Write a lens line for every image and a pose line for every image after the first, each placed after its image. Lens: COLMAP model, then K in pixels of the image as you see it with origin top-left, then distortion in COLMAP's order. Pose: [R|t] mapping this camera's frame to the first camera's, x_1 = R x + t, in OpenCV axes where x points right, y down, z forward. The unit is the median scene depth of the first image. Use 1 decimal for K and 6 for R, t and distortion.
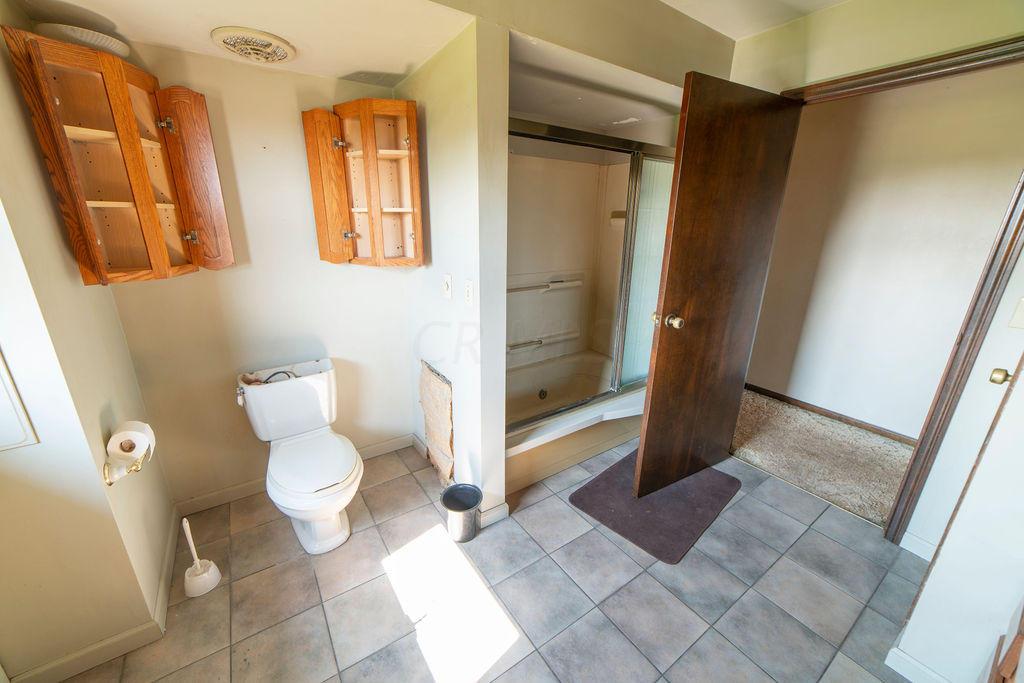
lens RADIAL K [[392.2, 0, 505.7], [0, 392.2, 344.1], [0, 0, 1]] dist [-0.020018, 0.007430]
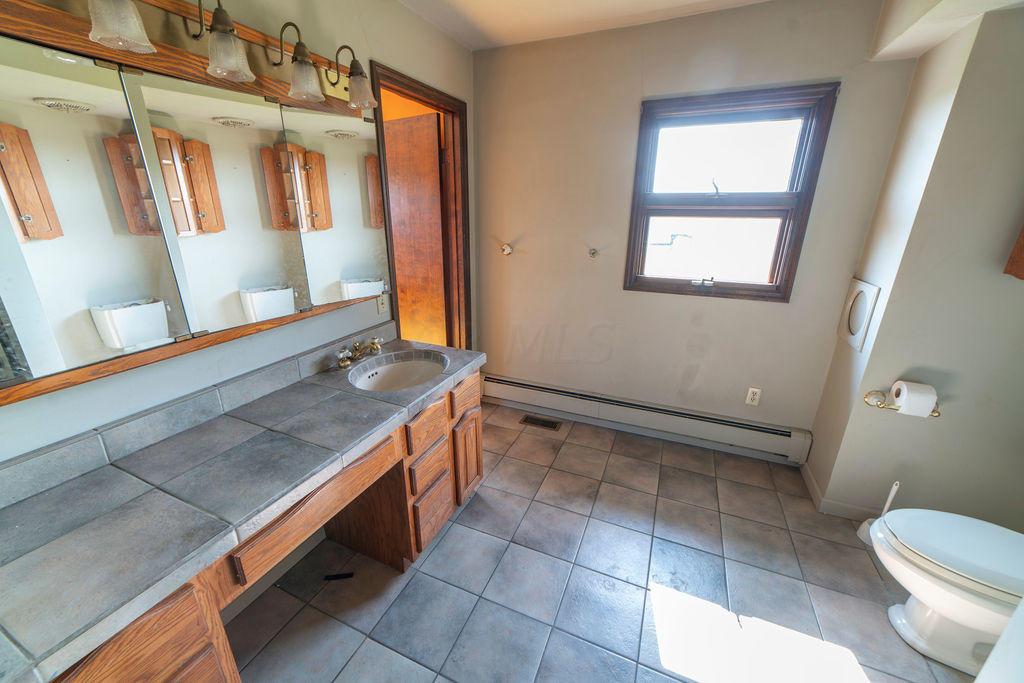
lens RADIAL K [[392.2, 0, 505.7], [0, 392.2, 344.1], [0, 0, 1]] dist [-0.020018, 0.007430]
pose [[-0.846291, 0.155153, -0.509627, 0.618801], [-0.177039, 0.820363, 0.543748, -0.276772], [0.502443, 0.550393, -0.666798, 0.896055]]
